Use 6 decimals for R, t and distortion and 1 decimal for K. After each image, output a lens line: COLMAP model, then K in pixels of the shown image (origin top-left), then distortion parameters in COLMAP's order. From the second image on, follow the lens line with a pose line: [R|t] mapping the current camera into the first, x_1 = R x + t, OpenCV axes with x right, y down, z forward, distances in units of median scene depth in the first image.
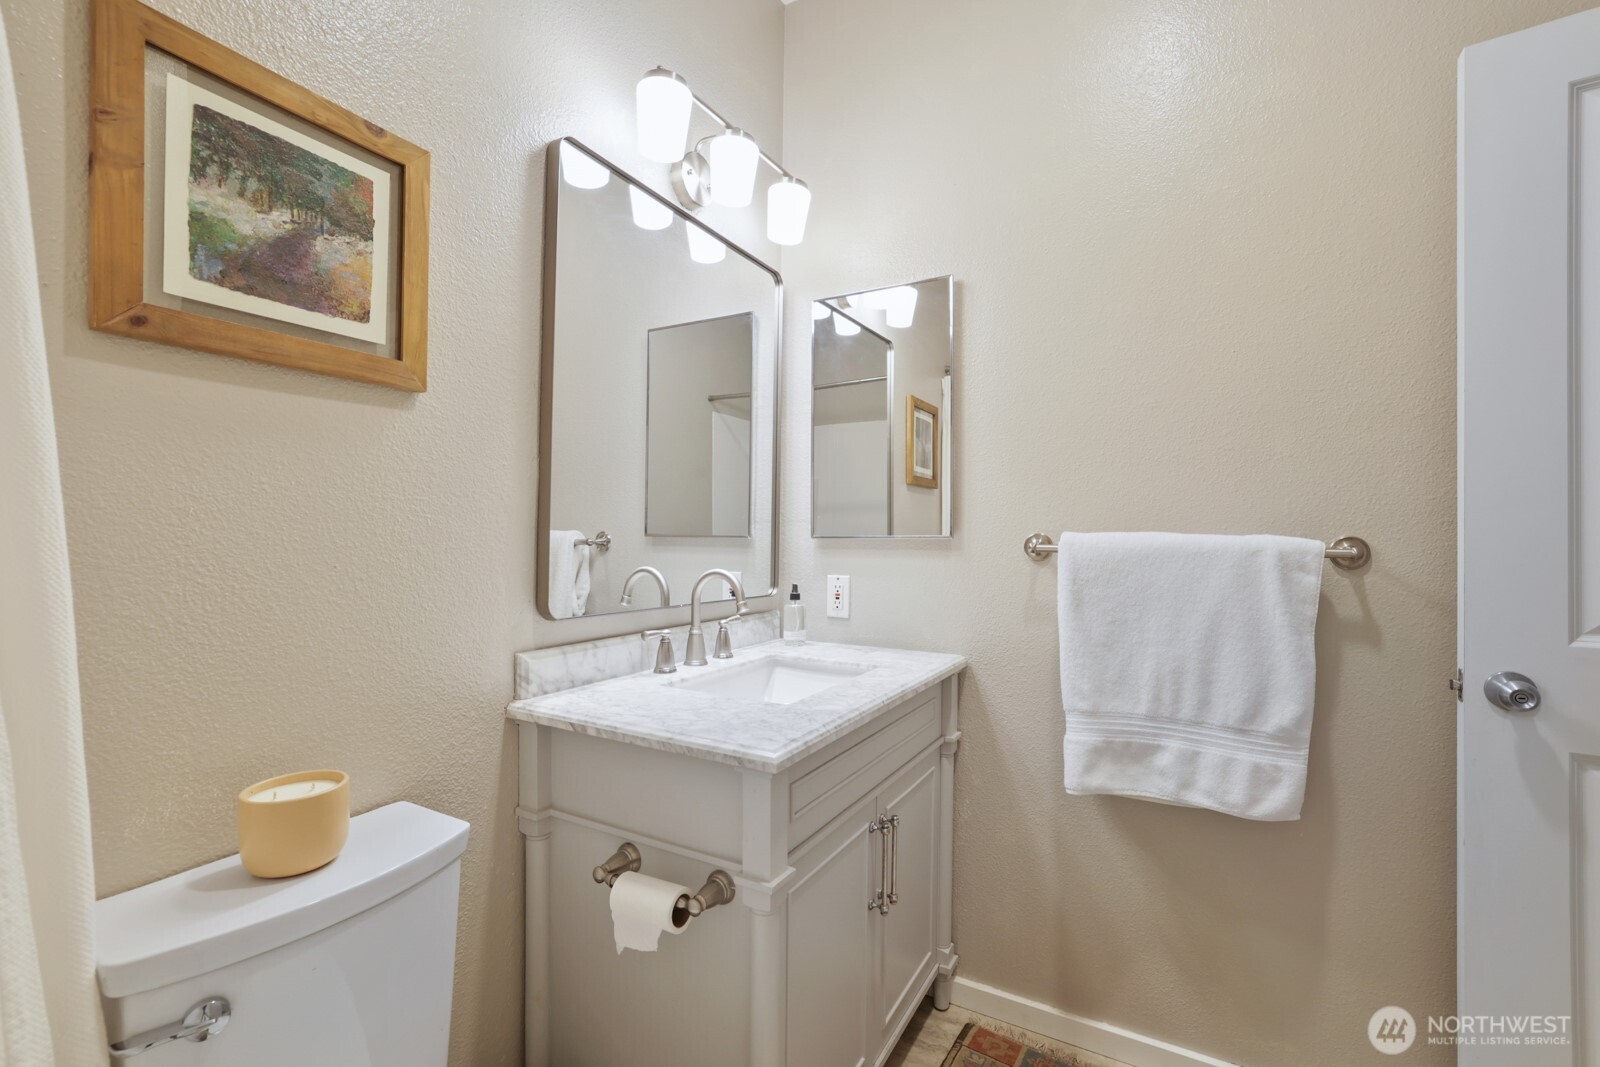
lens RADIAL K [[691.7, 0, 800.0], [0, 691.7, 533.5], [0, 0, 1]] dist [-0.053442, 0.018473]
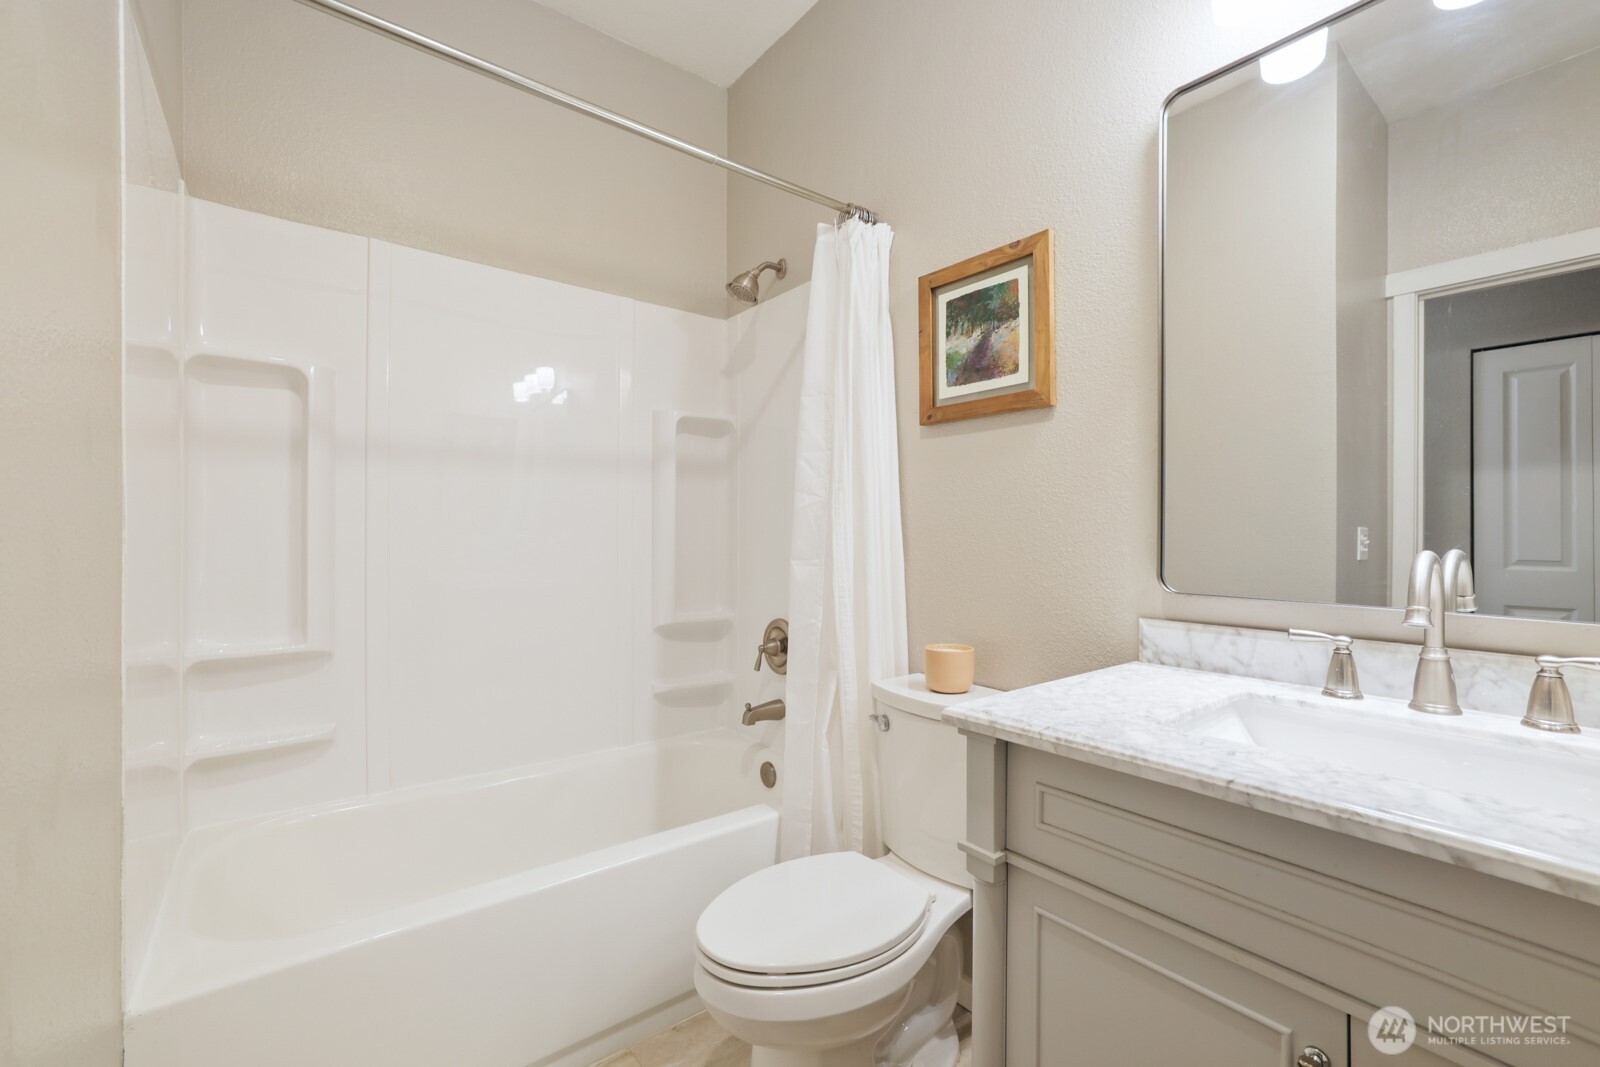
lens RADIAL K [[691.7, 0, 800.0], [0, 691.7, 533.5], [0, 0, 1]] dist [-0.053442, 0.018473]
pose [[-0.399365, -0.010646, -0.916730, 0.971918], [-0.002499, 0.999942, -0.010524, 0.069747], [0.916789, -0.001912, -0.399368, 1.169287]]
